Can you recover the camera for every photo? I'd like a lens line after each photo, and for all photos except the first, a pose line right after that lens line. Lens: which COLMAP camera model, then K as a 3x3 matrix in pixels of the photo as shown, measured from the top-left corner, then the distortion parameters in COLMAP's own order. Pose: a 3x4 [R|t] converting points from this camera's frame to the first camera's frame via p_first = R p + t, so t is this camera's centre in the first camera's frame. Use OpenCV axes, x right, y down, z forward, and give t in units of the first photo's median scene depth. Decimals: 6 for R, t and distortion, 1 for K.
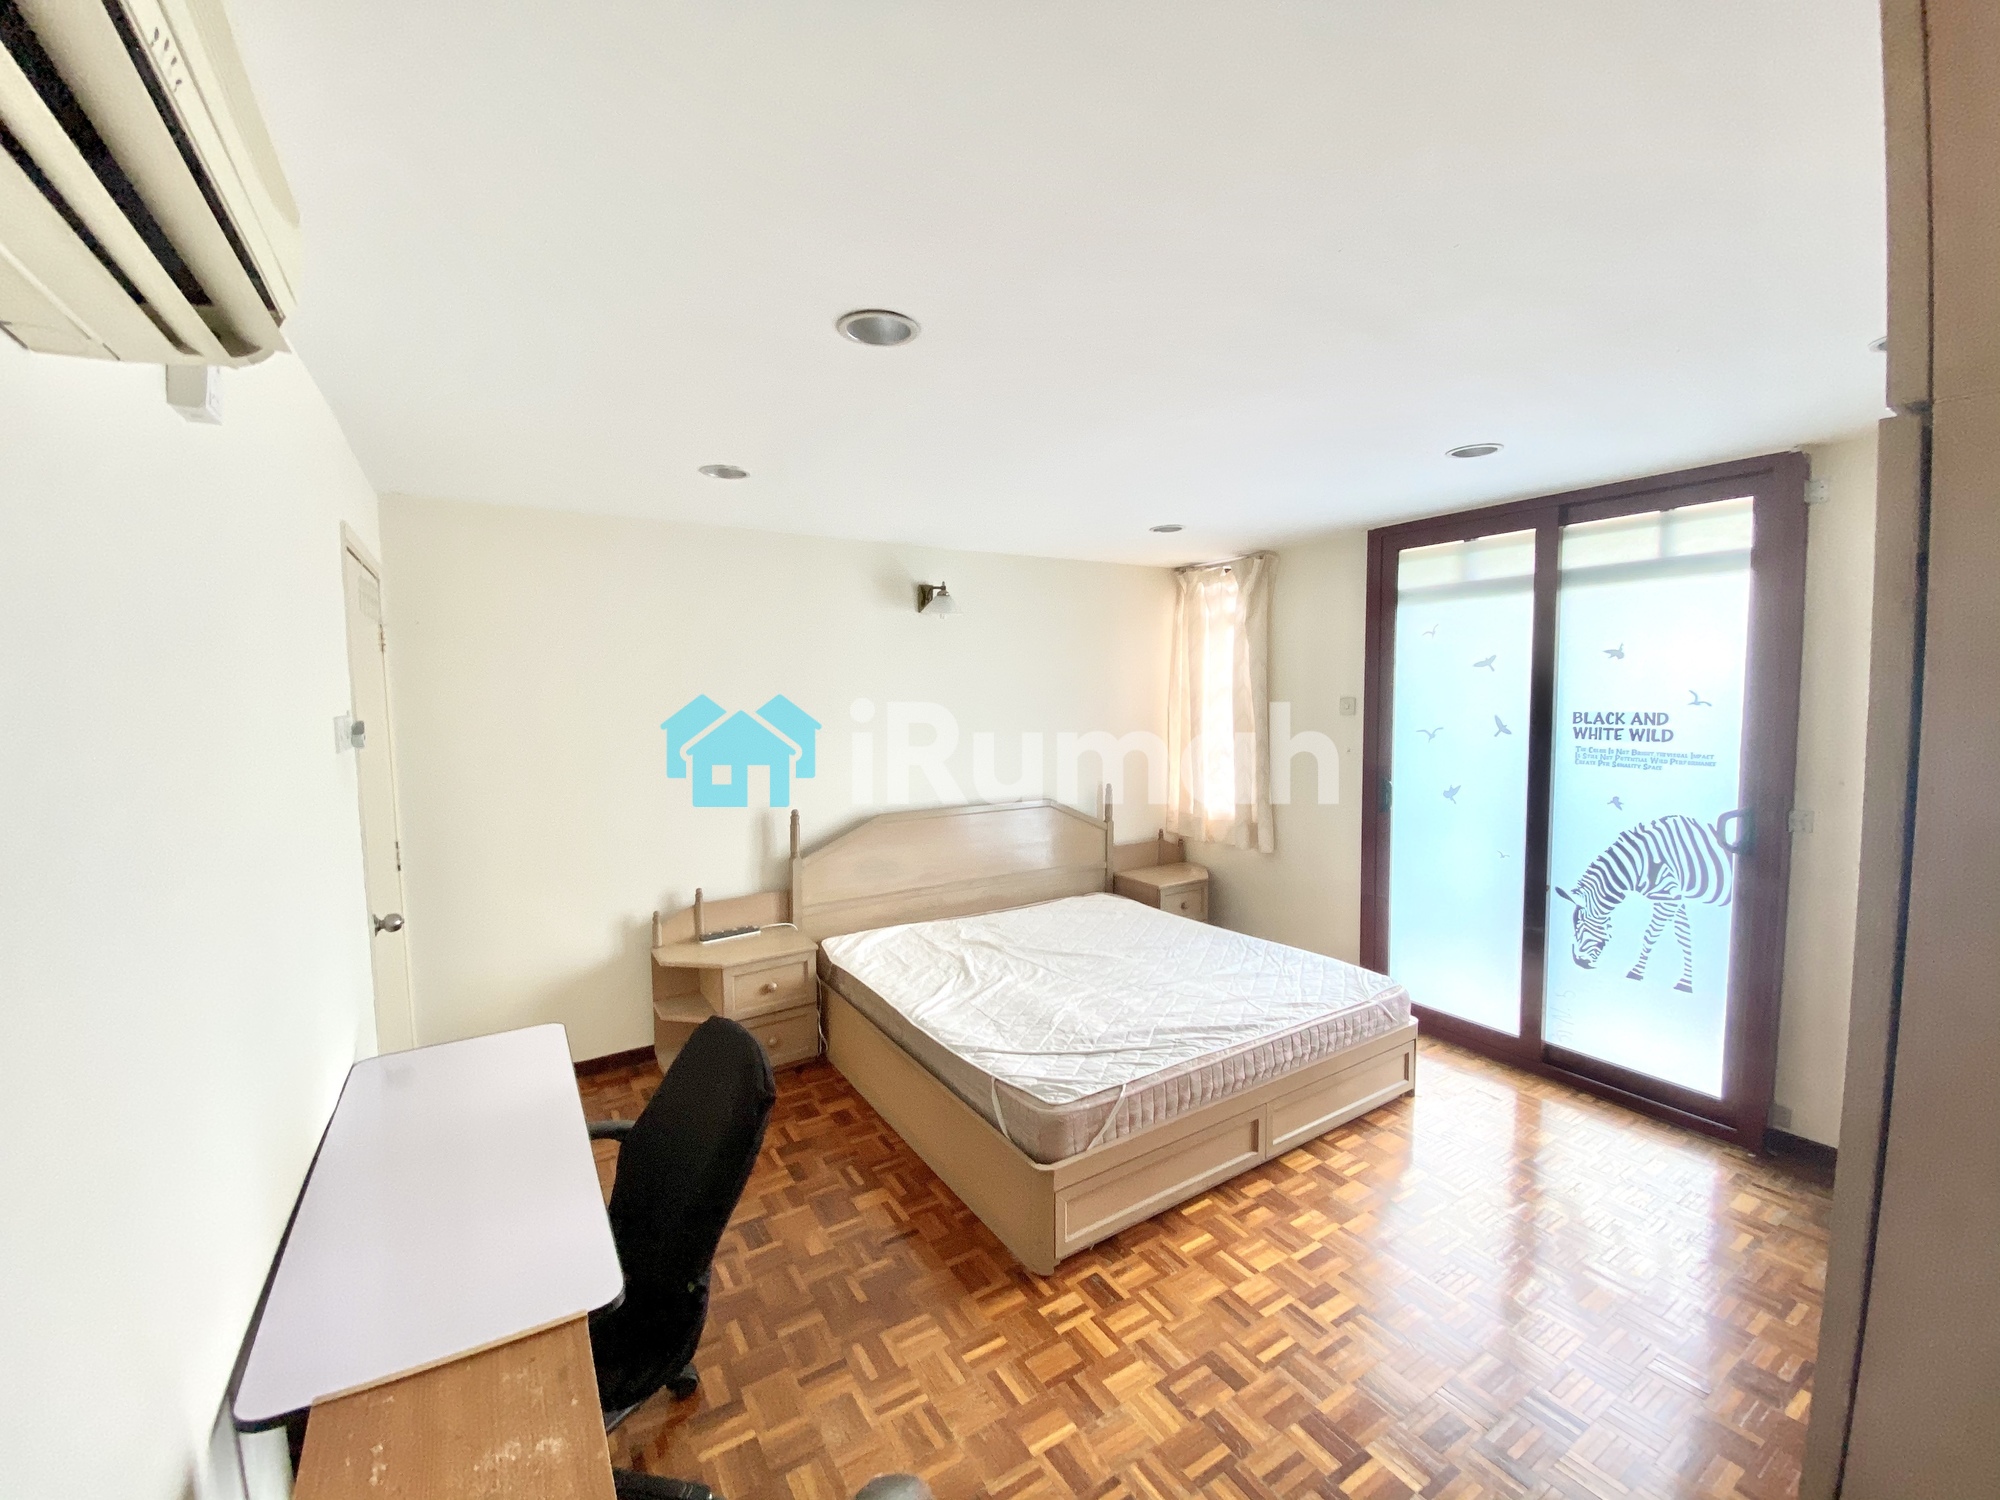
lens RADIAL K [[822.1, 0, 1000.0], [0, 822.1, 750.0], [0, 0, 1]] dist [-0.000490, -0.000072]
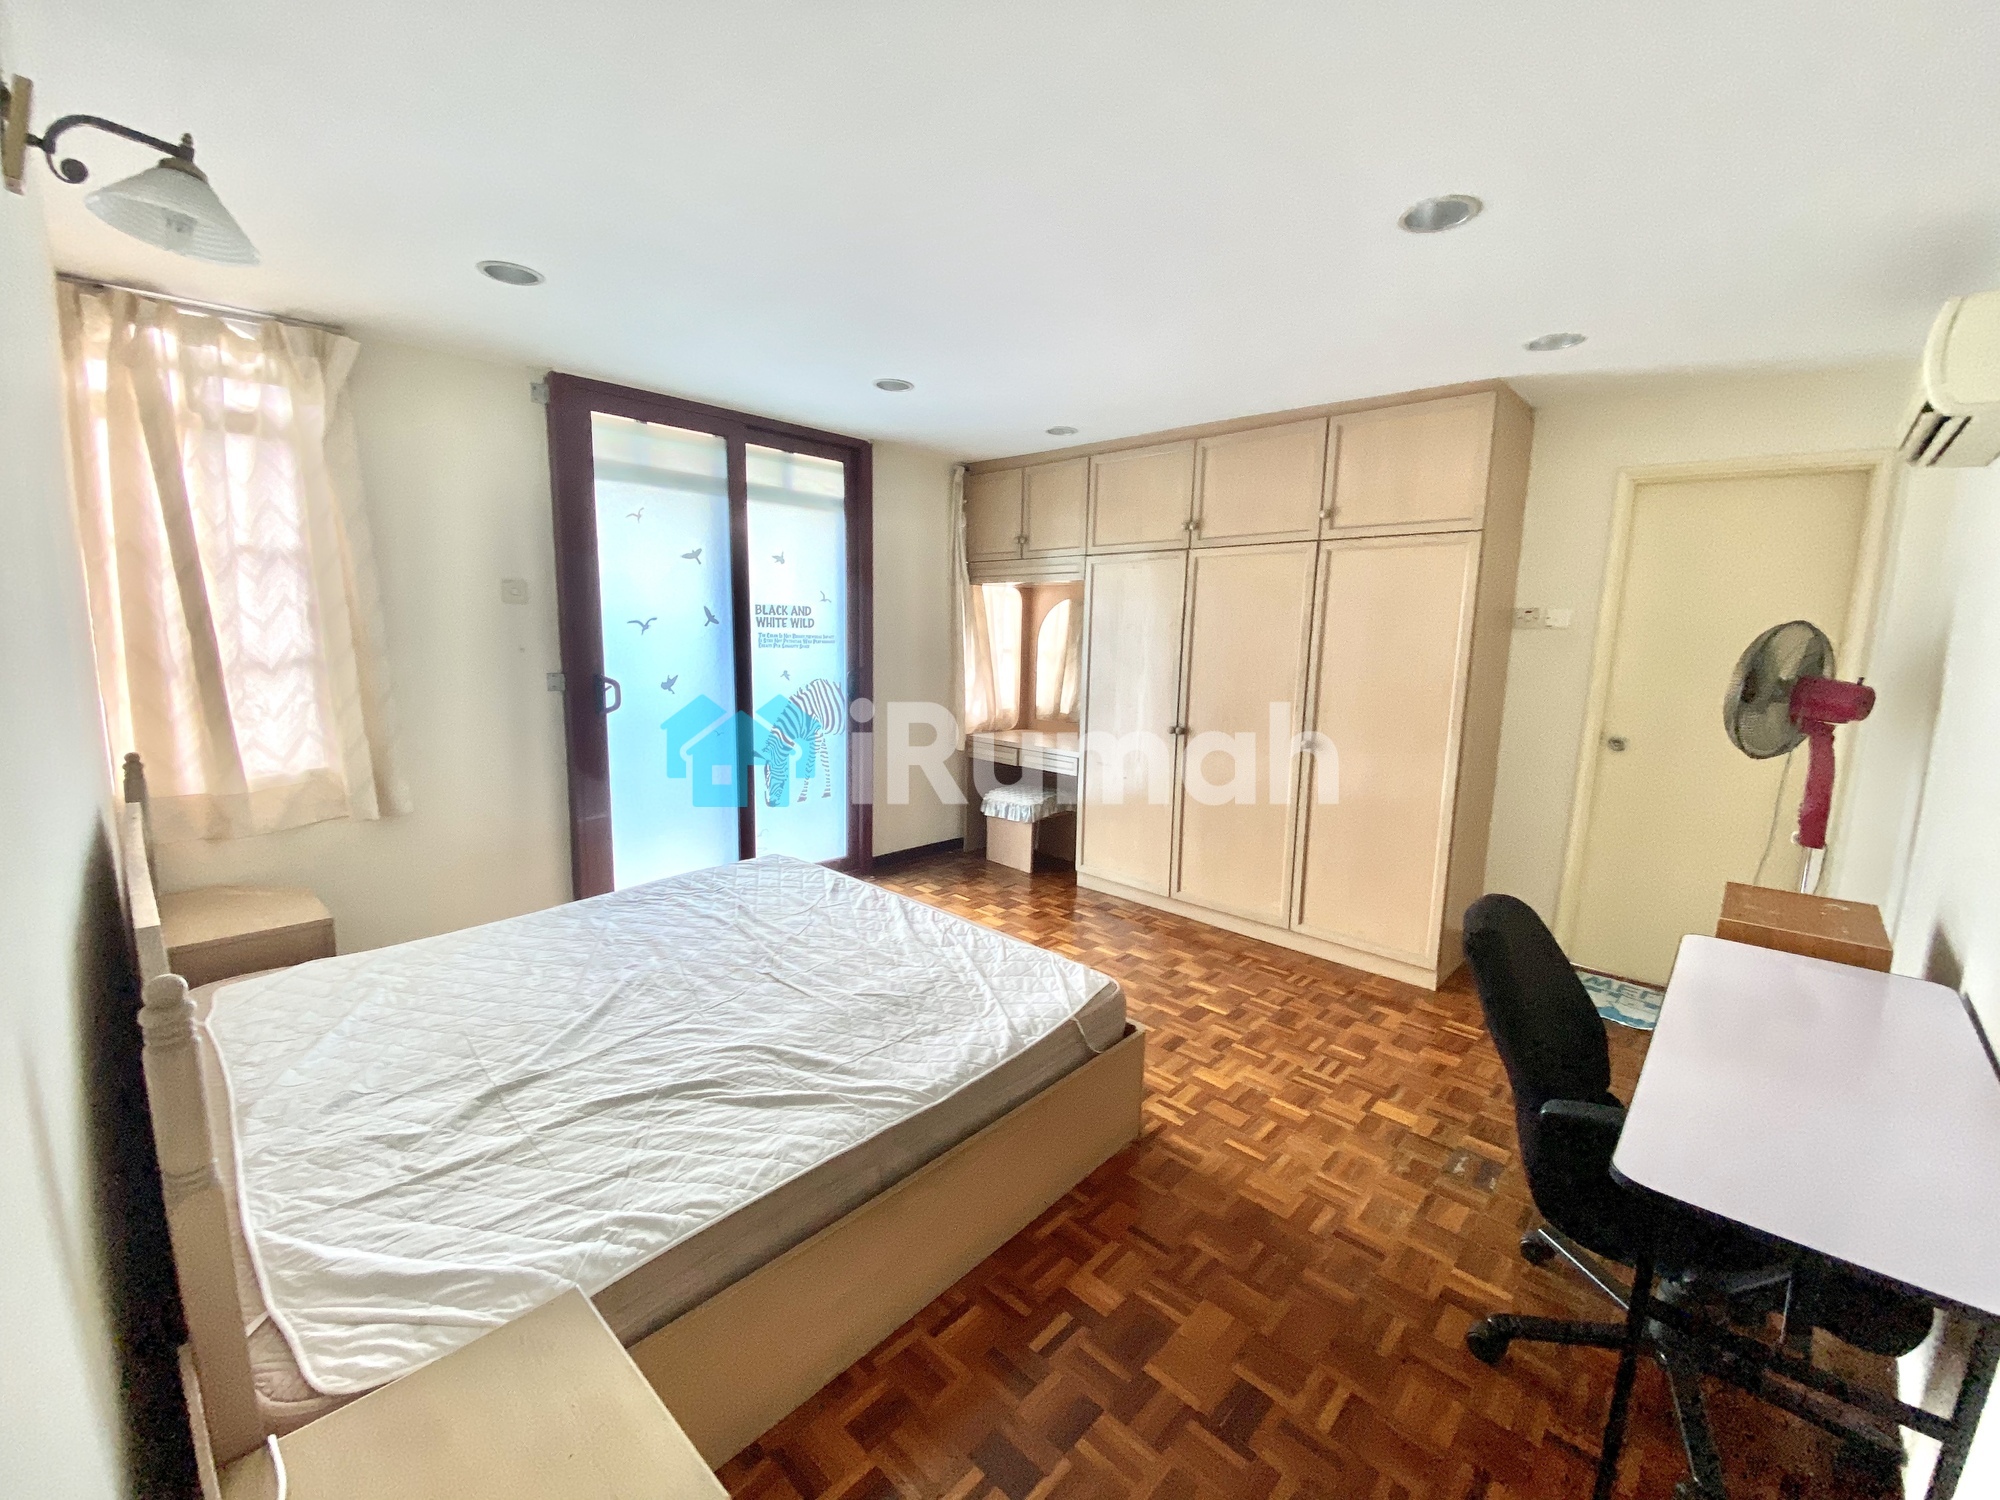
lens RADIAL K [[806.0, 0, 1000.0], [0, 806.0, 750.0], [0, 0, 1]] dist [-0.000268, -0.000249]
pose [[-0.257333, -0.141512, 0.955905, -0.597210], [0.045230, 0.986371, 0.158198, -0.006321], [-0.965264, 0.083945, -0.247426, 1.010213]]
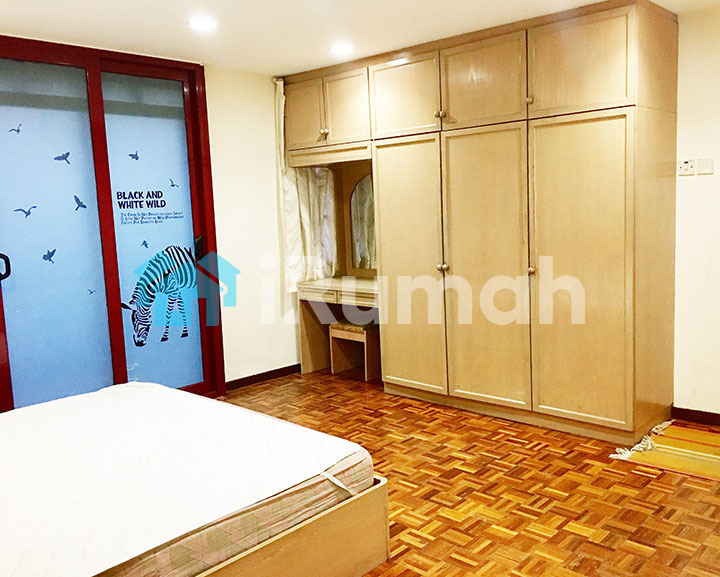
lens RADIAL K [[665.5, 0, 392.6], [0, 665.5, 278.4], [0, 0, 1]] dist [0.021506, 0.001917]
pose [[-0.292301, -0.091999, 0.951891, -0.749535], [0.104485, 0.986331, 0.127412, 0.010628], [-0.950601, 0.136701, -0.278693, 0.917001]]
